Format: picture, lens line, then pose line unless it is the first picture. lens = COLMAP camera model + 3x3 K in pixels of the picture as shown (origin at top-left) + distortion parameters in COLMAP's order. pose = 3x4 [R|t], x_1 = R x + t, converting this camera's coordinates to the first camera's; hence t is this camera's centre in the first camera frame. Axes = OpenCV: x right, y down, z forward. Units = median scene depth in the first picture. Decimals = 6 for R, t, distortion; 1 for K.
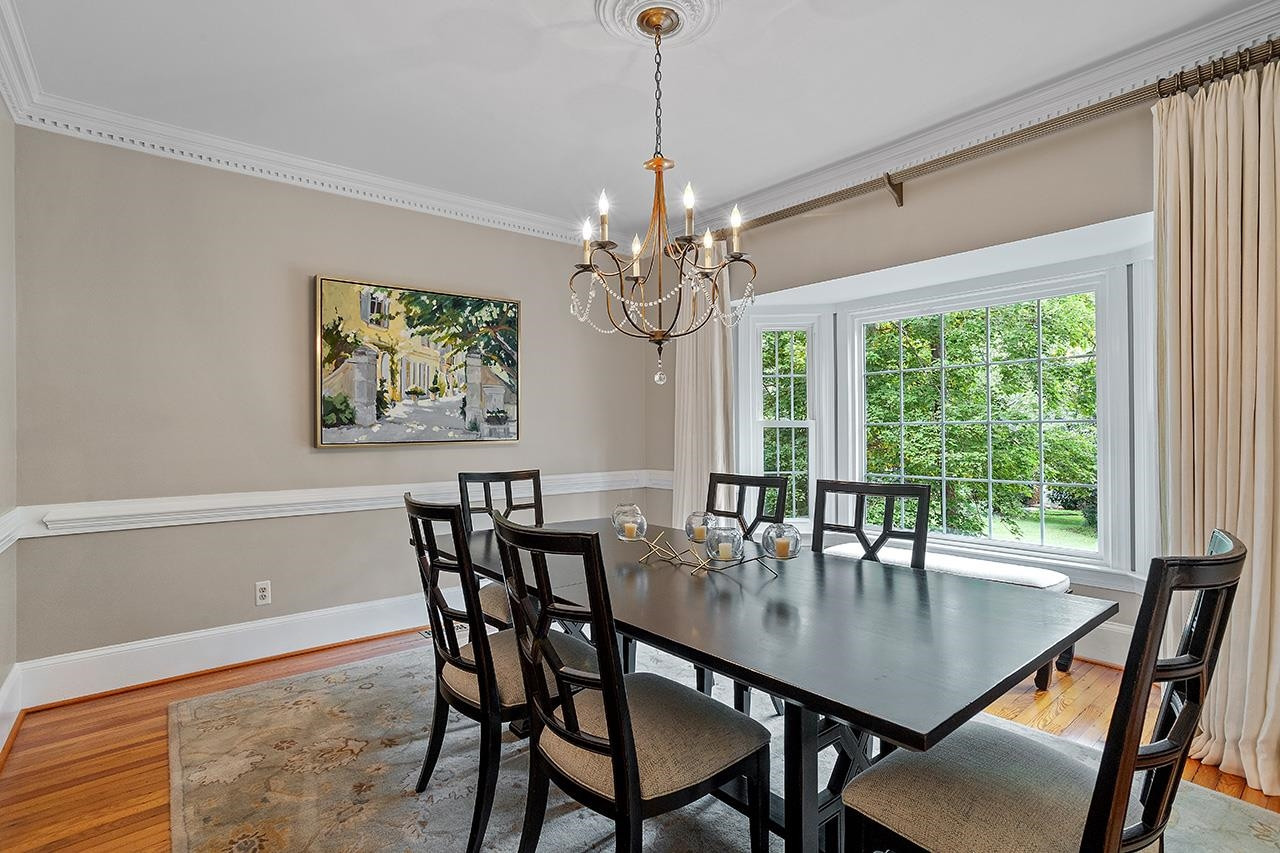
lens RADIAL K [[625.4, 0, 639.3], [0, 625.4, 419.8], [0, 0, 1]] dist [-0.052071, 0.033588]
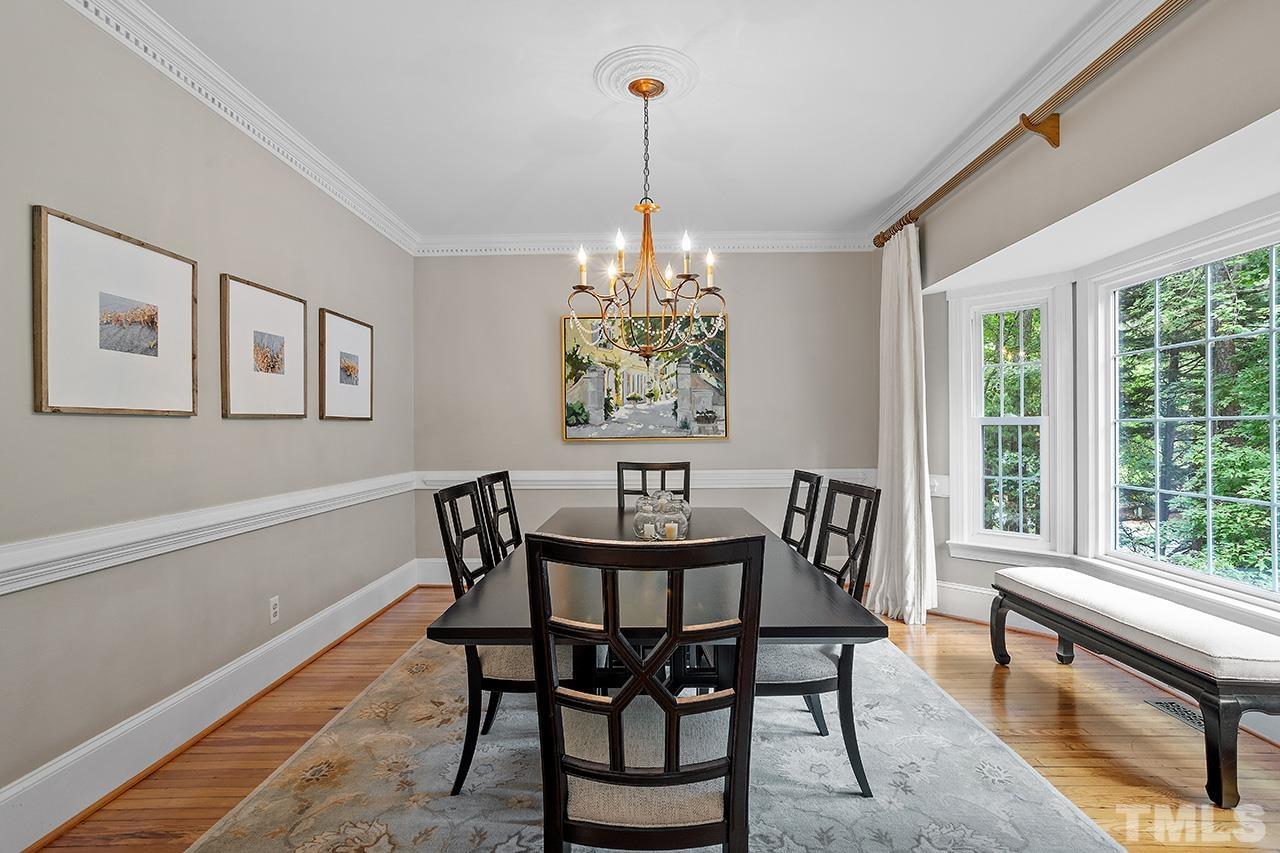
lens RADIAL K [[625.4, 0, 639.3], [0, 625.4, 419.8], [0, 0, 1]] dist [-0.052071, 0.033588]
pose [[0.759180, -0.007496, -0.650838, 0.474426], [0.010464, 0.999945, 0.000690, -0.001141], [0.650797, -0.007334, 0.759216, 0.043017]]
